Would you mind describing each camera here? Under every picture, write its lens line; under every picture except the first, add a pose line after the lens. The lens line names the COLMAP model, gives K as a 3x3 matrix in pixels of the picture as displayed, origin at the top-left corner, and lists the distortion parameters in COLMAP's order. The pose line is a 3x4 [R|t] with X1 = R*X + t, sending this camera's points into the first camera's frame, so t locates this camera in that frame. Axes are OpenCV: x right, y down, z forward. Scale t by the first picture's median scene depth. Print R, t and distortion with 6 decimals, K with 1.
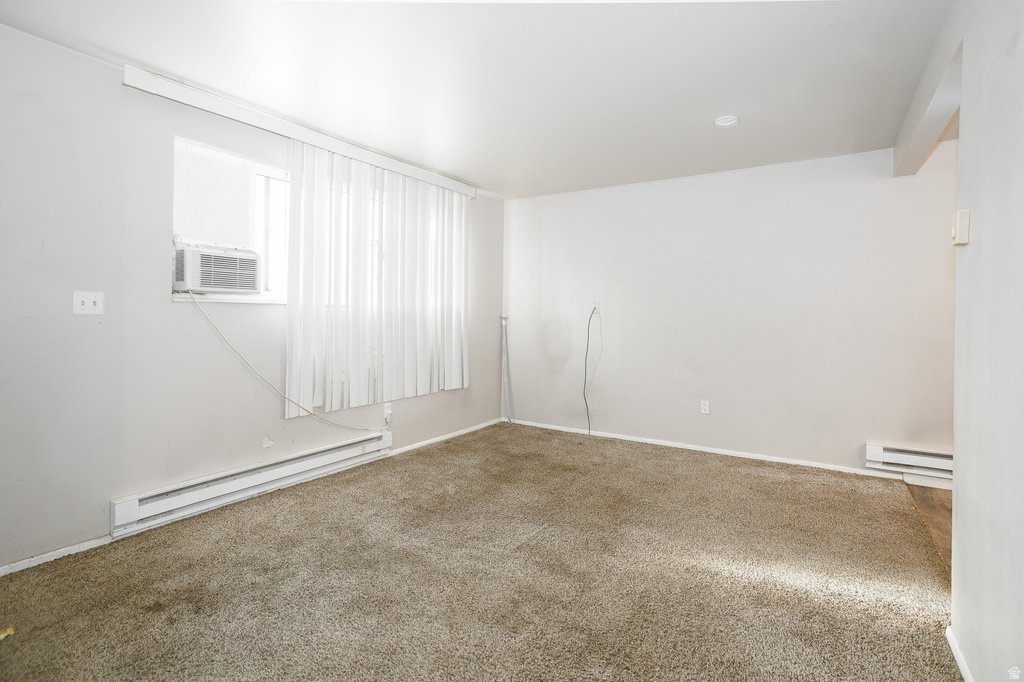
lens RADIAL K [[496.6, 0, 511.5], [0, 496.6, 328.1], [0, 0, 1]] dist [-0.055022, 0.032985]
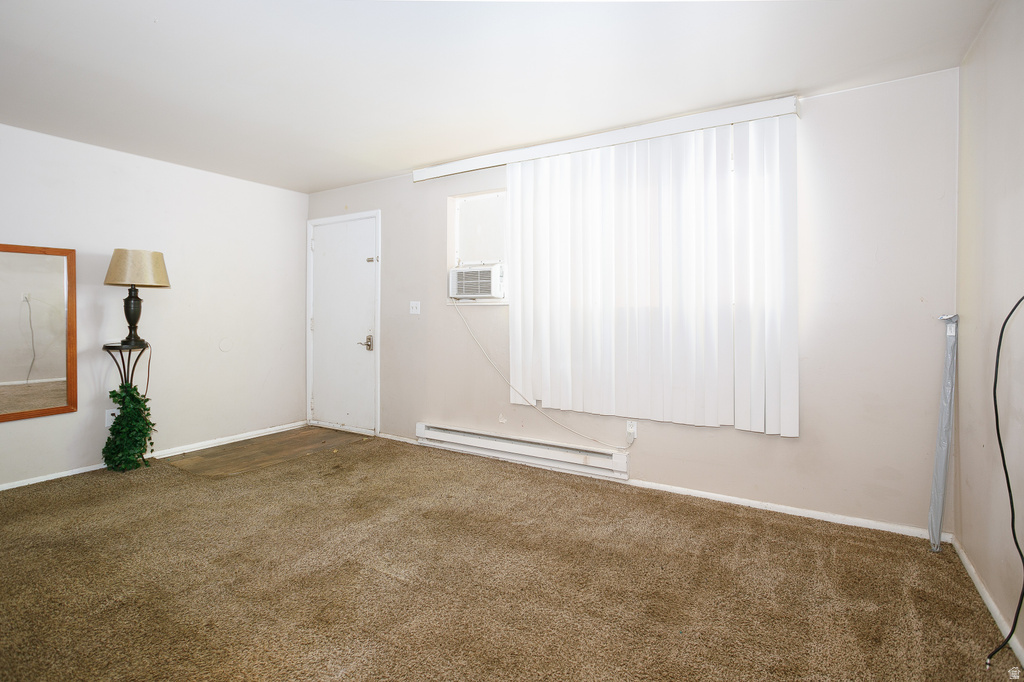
lens RADIAL K [[496.6, 0, 511.5], [0, 496.6, 328.1], [0, 0, 1]] dist [-0.055022, 0.032985]
pose [[0.022348, 0.019595, -0.999558, 0.809810], [-0.031074, 0.999338, 0.018896, -0.018045], [0.999267, 0.030638, 0.022943, 1.095109]]
